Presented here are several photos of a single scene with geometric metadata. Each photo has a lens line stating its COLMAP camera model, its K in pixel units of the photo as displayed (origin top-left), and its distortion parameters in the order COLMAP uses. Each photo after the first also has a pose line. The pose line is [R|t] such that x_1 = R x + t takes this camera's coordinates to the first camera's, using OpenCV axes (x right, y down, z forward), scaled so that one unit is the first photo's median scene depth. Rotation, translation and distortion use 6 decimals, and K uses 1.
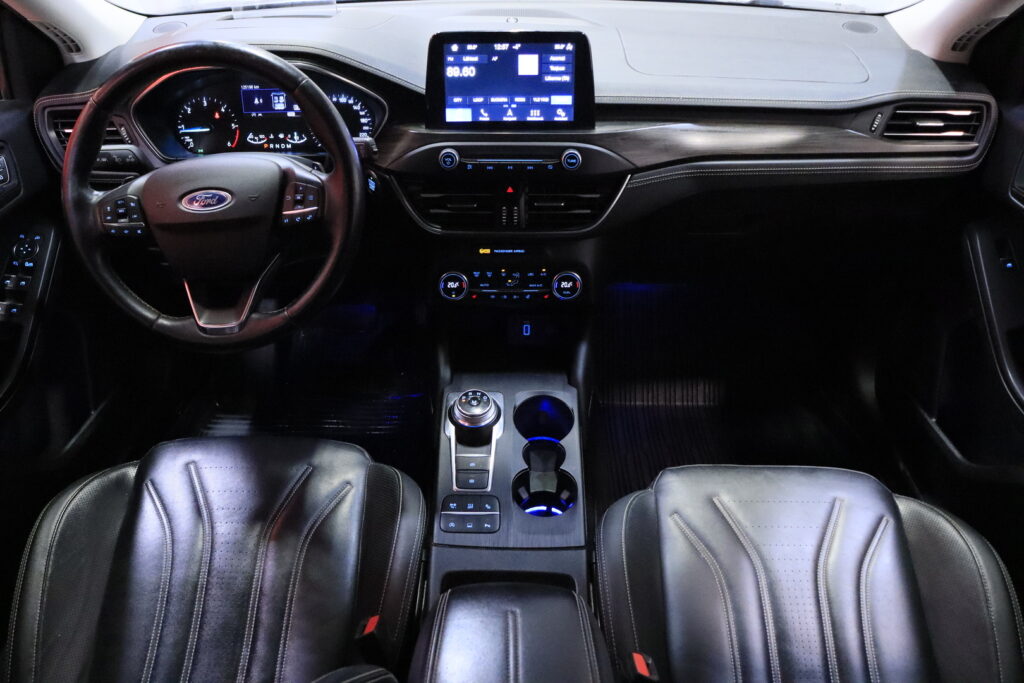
lens RADIAL K [[831.4, 0, 497.0], [0, 831.4, 339.1], [0, 0, 1]] dist [-0.175320, 0.157892]
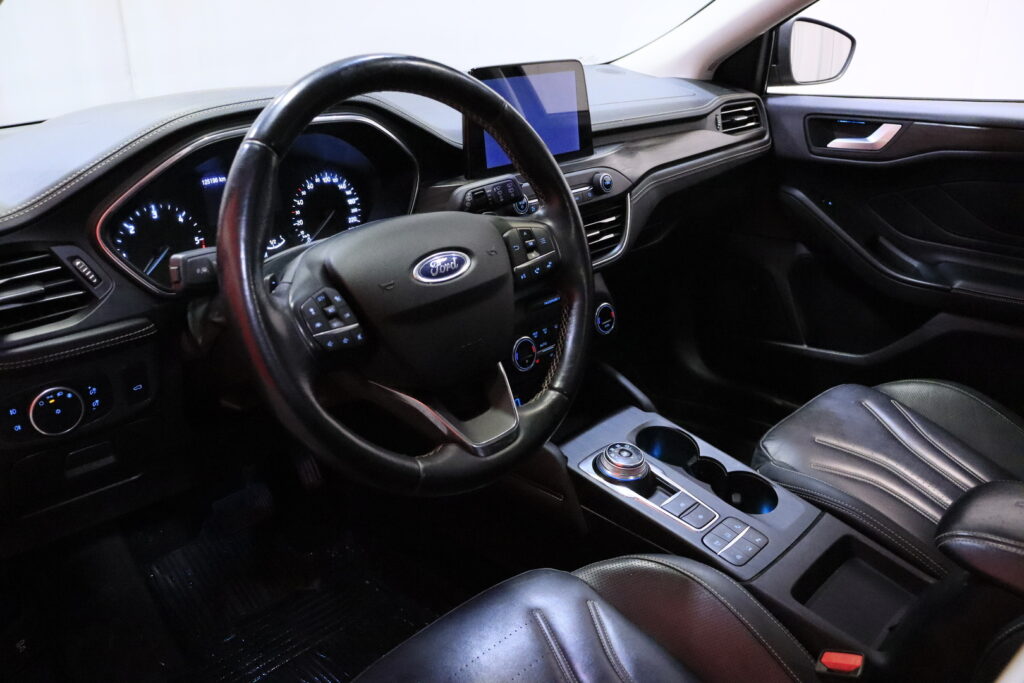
lens RADIAL K [[831.4, 0, 497.0], [0, 831.4, 339.1], [0, 0, 1]] dist [-0.175320, 0.157892]
pose [[0.686235, -0.277703, 0.672282, -0.694964], [0.413235, 0.909455, -0.046138, -0.053114], [-0.598597, 0.309472, 0.738856, 0.392780]]
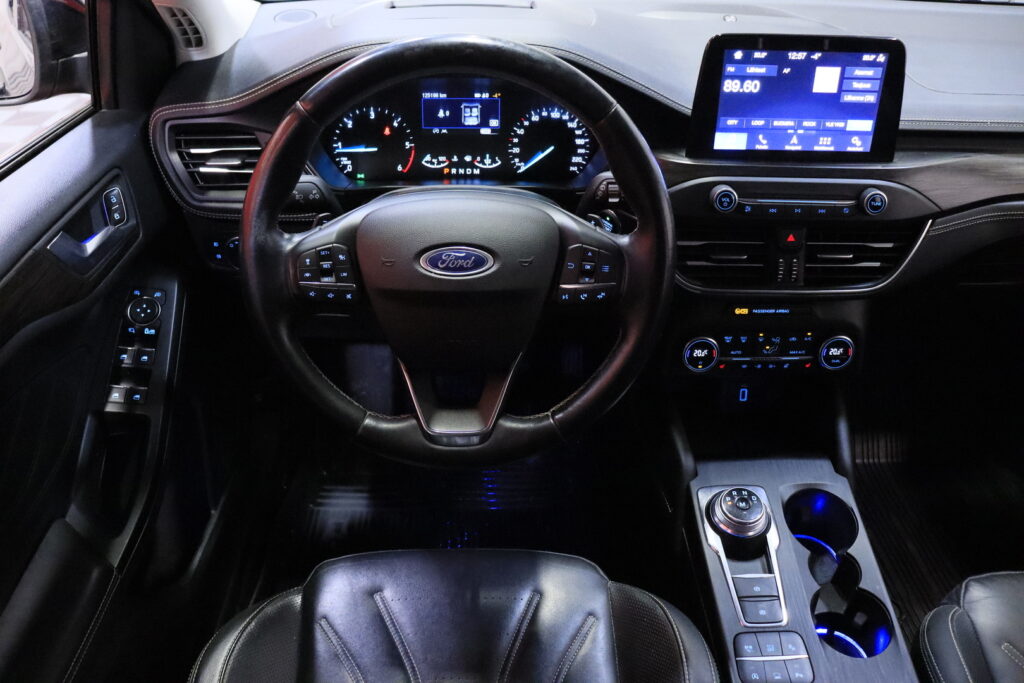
lens RADIAL K [[831.4, 0, 497.0], [0, 831.4, 339.1], [0, 0, 1]] dist [-0.175320, 0.157892]
pose [[0.999136, -0.007090, 0.040960, -0.297846], [0.006766, 0.999945, 0.008049, -0.091800], [-0.041015, -0.007765, 0.999128, 0.233362]]
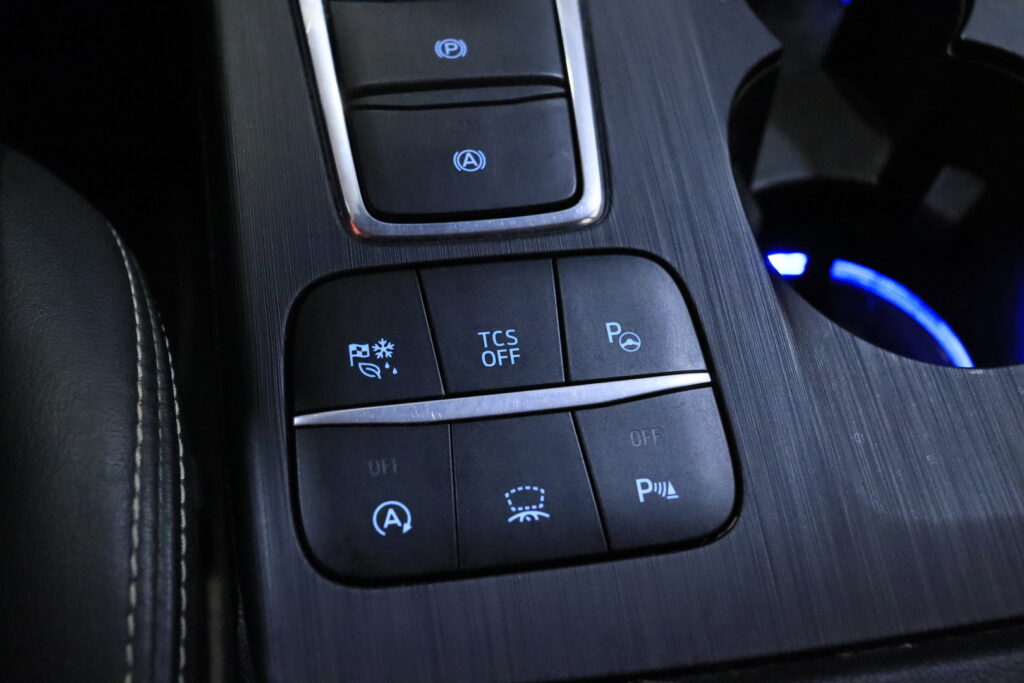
lens RADIAL K [[1238.6, 0, 512.0], [0, 1238.6, 341.5], [0, 0, 1]] dist [-0.006237, -0.005042]
pose [[0.976196, -0.105550, 0.189476, -0.064217], [0.033667, 0.936752, 0.348372, 0.120291], [-0.214263, -0.333700, 0.918006, 0.751896]]
